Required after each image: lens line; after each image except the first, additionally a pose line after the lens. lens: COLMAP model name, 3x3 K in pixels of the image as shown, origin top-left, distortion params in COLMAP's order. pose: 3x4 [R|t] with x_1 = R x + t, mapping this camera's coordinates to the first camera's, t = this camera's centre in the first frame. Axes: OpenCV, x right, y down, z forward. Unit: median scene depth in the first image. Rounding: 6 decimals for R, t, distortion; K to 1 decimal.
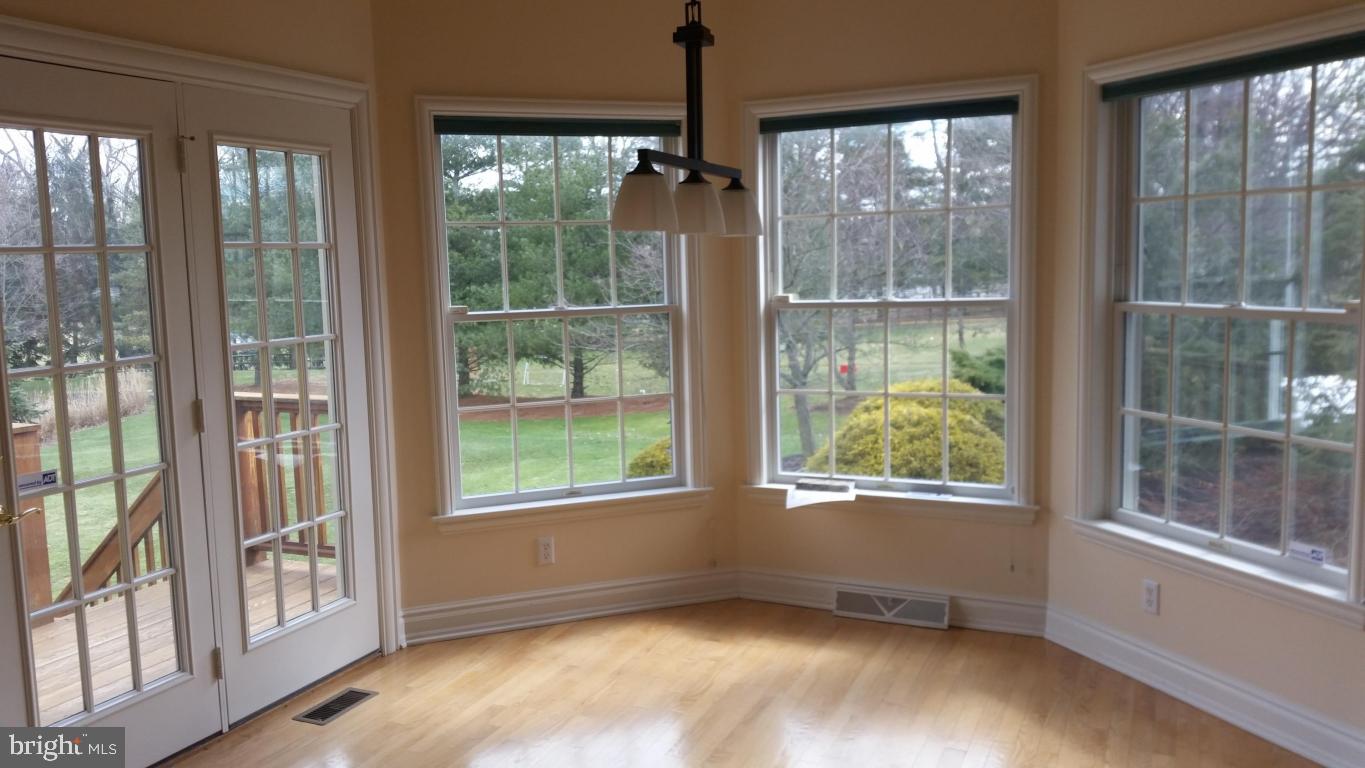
lens RADIAL K [[1168.3, 0, 650.3], [0, 1168.3, 382.4], [0, 0, 1]] dist [0.251775, -0.369913]
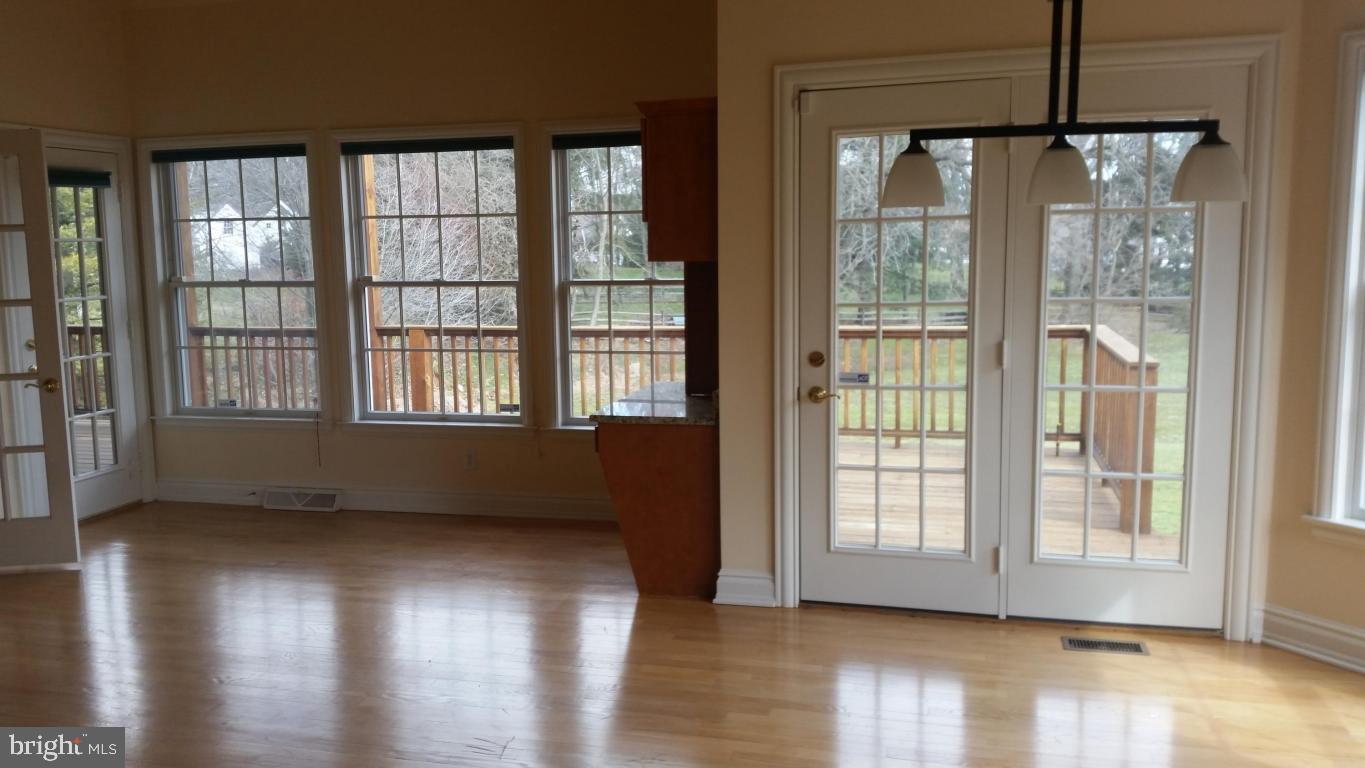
lens RADIAL K [[1119.0, 0, 643.4], [0, 1119.0, 382.1], [0, 0, 1]] dist [0.167509, -0.317572]
pose [[0.177555, 0.144704, -0.973414, 0.543192], [-0.098950, 0.986743, 0.128636, -0.044746], [0.979124, 0.073479, 0.189519, 0.347963]]
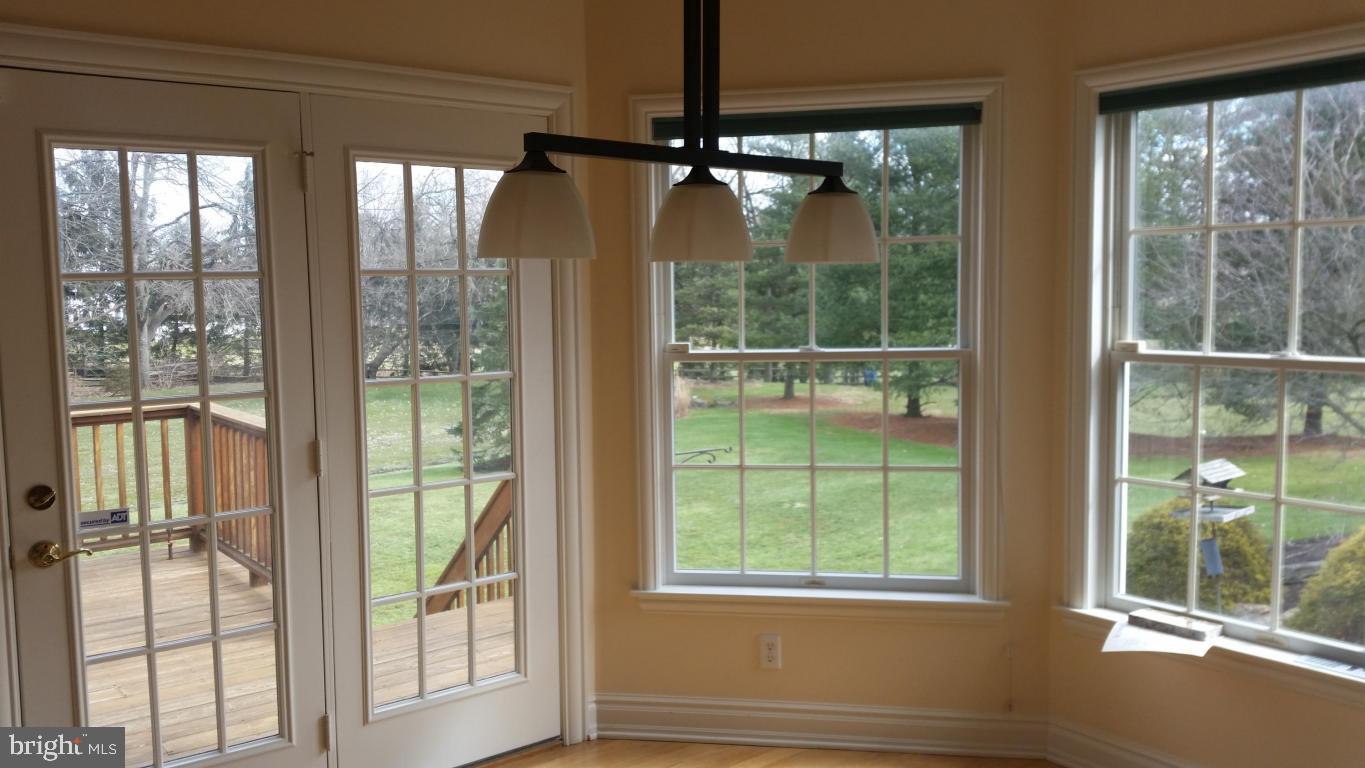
lens RADIAL K [[1119.0, 0, 643.4], [0, 1119.0, 382.1], [0, 0, 1]] dist [0.167509, -0.317572]
pose [[0.878072, 0.052627, -0.475625, 0.199194], [-0.060502, 0.998167, -0.001250, -0.034850], [0.474688, 0.029874, 0.879647, 0.290564]]
